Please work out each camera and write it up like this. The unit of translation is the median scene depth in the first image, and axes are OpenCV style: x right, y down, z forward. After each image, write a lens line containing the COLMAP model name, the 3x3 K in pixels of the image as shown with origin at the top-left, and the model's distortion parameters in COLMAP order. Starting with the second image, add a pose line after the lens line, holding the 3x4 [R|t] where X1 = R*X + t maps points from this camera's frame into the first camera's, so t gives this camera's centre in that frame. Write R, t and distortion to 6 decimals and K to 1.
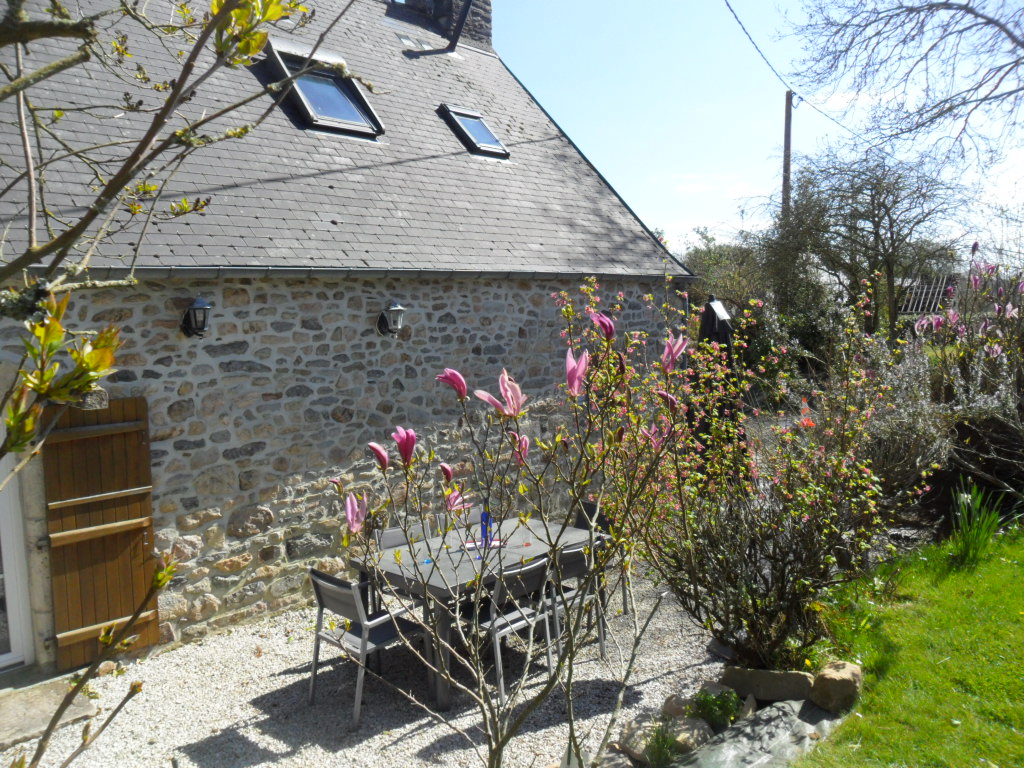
lens RADIAL K [[846.3, 0, 516.1], [0, 846.3, 388.0], [0, 0, 1]] dist [-0.017777, 0.005868]
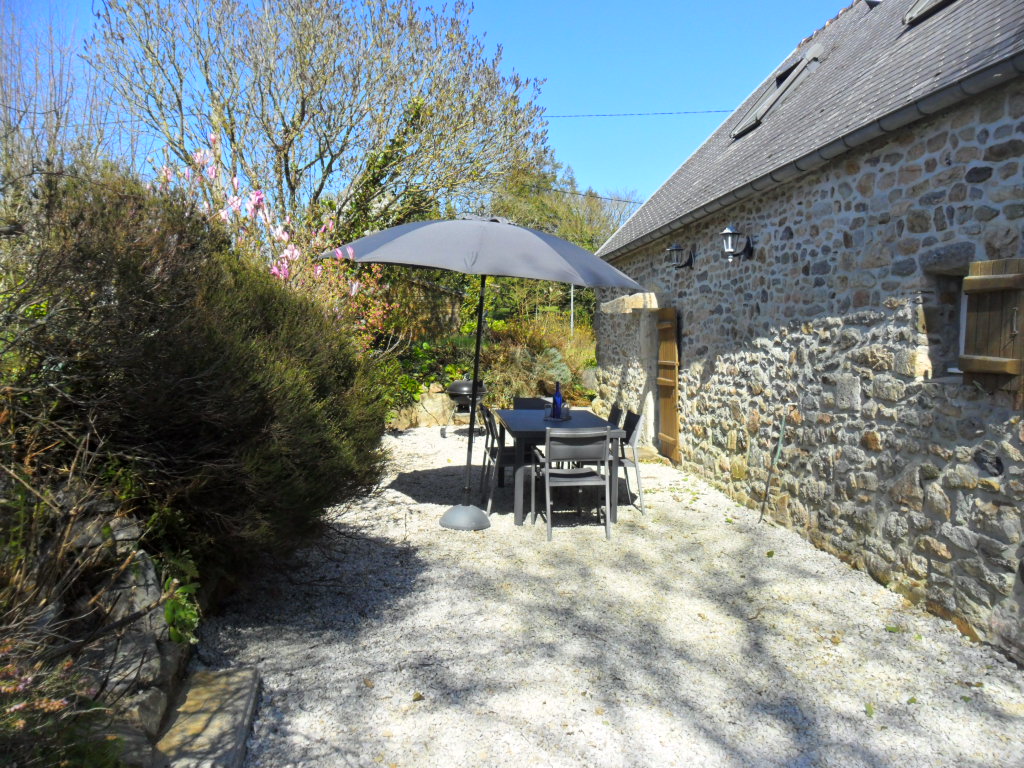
lens RADIAL K [[846.3, 0, 510.6], [0, 846.3, 381.0], [0, 0, 1]] dist [-0.017777, 0.005868]
pose [[-0.660207, 0.053374, -0.749185, 0.888309], [-0.059787, 0.990572, 0.123258, -0.027484], [0.748700, 0.126167, -0.650792, 1.616905]]
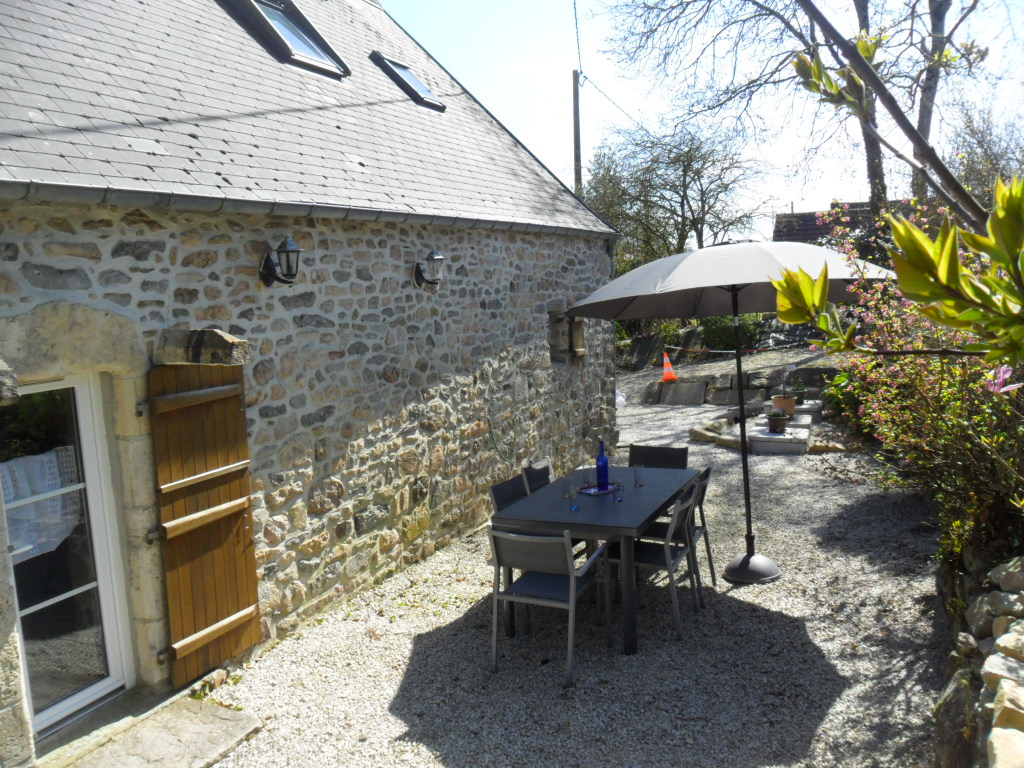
lens RADIAL K [[846.3, 0, 519.4], [0, 846.3, 385.6], [0, 0, 1]] dist [-0.017777, 0.005868]
pose [[0.948227, -0.061391, 0.311604, -0.384084], [0.055900, 0.998084, 0.026534, 0.029694], [-0.312635, -0.007742, 0.949842, 0.089812]]
